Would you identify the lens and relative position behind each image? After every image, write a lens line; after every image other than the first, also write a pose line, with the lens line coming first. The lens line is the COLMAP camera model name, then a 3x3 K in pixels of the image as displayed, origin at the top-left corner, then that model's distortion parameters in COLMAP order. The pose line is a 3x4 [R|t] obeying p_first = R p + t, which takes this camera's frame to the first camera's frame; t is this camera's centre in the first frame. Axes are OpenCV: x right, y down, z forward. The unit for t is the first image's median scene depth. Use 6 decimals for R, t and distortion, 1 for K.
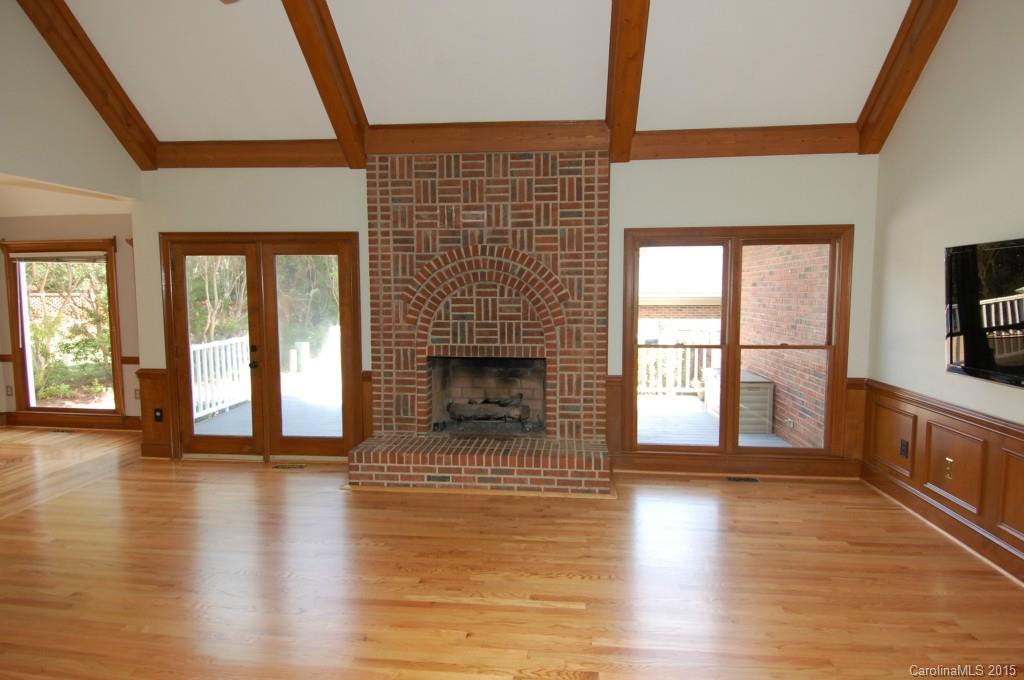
lens RADIAL K [[546.5, 0, 523.1], [0, 546.5, 340.8], [0, 0, 1]] dist [0.050131, -0.053473]
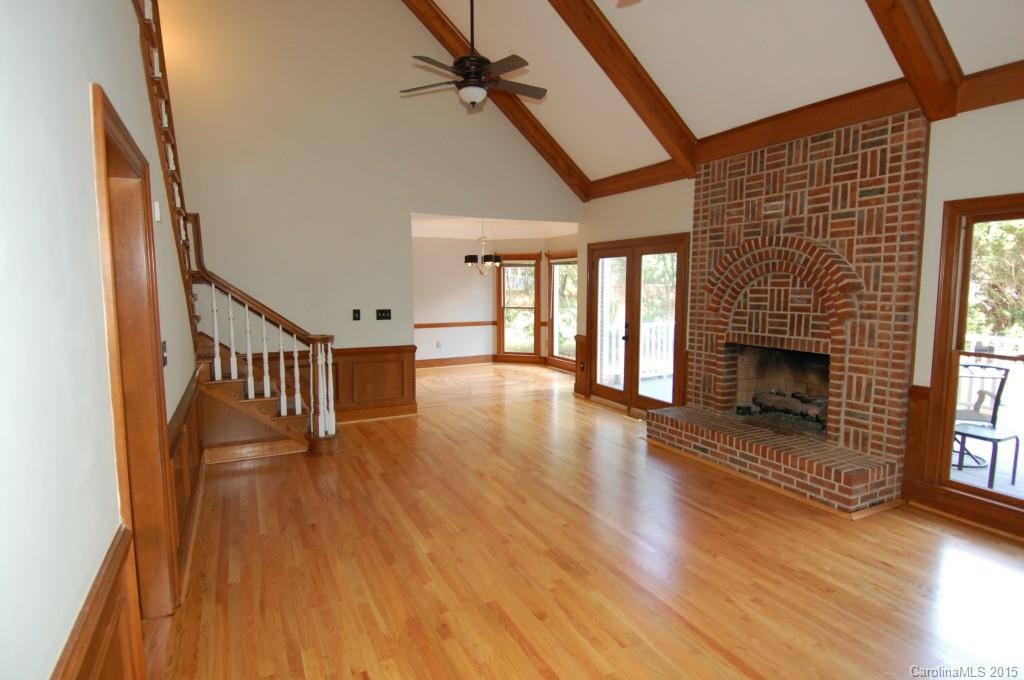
lens RADIAL K [[546.5, 0, 523.1], [0, 546.5, 340.8], [0, 0, 1]] dist [0.050131, -0.053473]
pose [[0.539660, 0.086015, -0.837478, 0.532426], [-0.073179, 0.995795, 0.055120, -0.005047], [0.838697, 0.031540, 0.543685, 0.069196]]
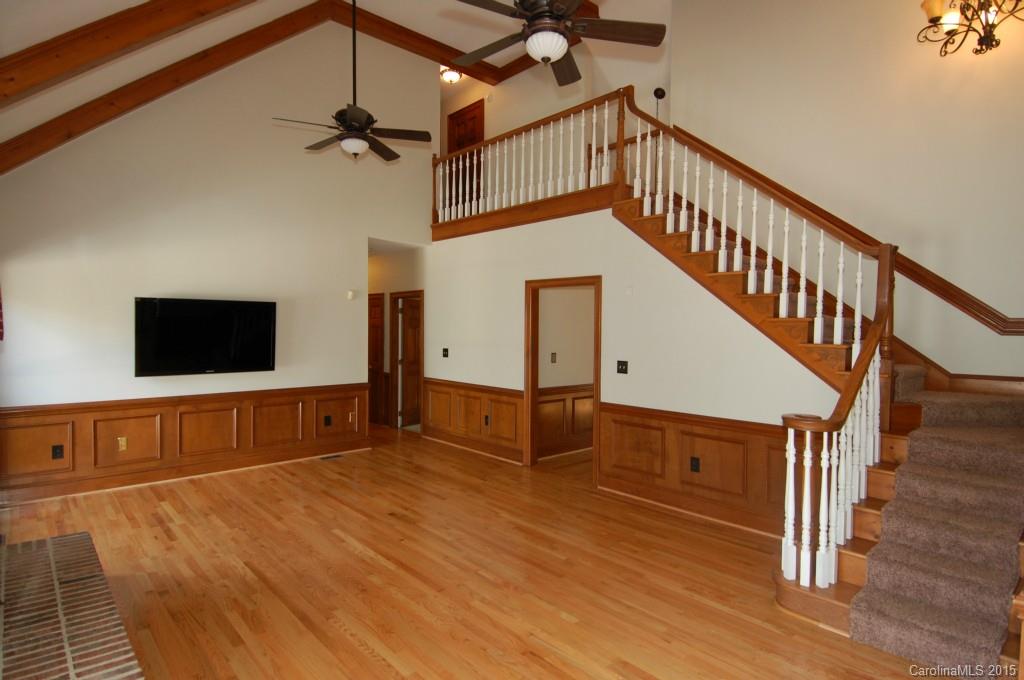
lens RADIAL K [[546.5, 0, 523.1], [0, 546.5, 340.8], [0, 0, 1]] dist [0.050131, -0.053473]
pose [[-0.746164, -0.022680, 0.665376, -0.768947], [0.050190, 0.994659, 0.090188, -0.093835], [-0.663868, 0.100690, -0.741041, 1.029433]]
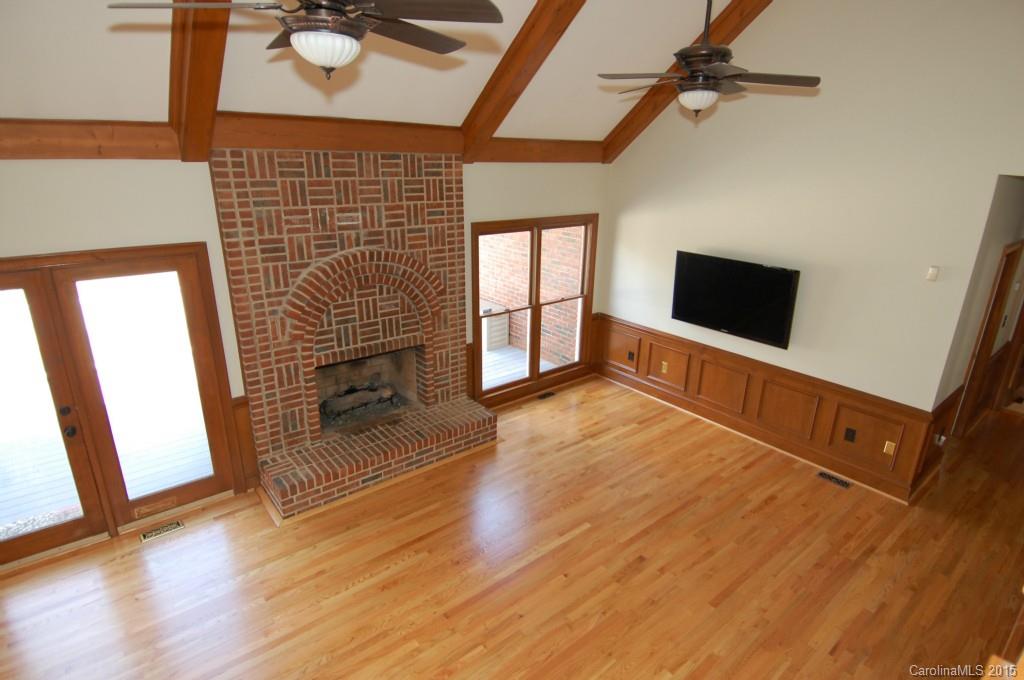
lens RADIAL K [[546.5, 0, 523.1], [0, 546.5, 340.8], [0, 0, 1]] dist [0.050131, -0.053473]
pose [[0.701163, -0.215953, 0.679511, -0.578000], [0.036835, 0.962728, 0.267952, -0.268122], [-0.712049, -0.162848, 0.682984, 0.086416]]
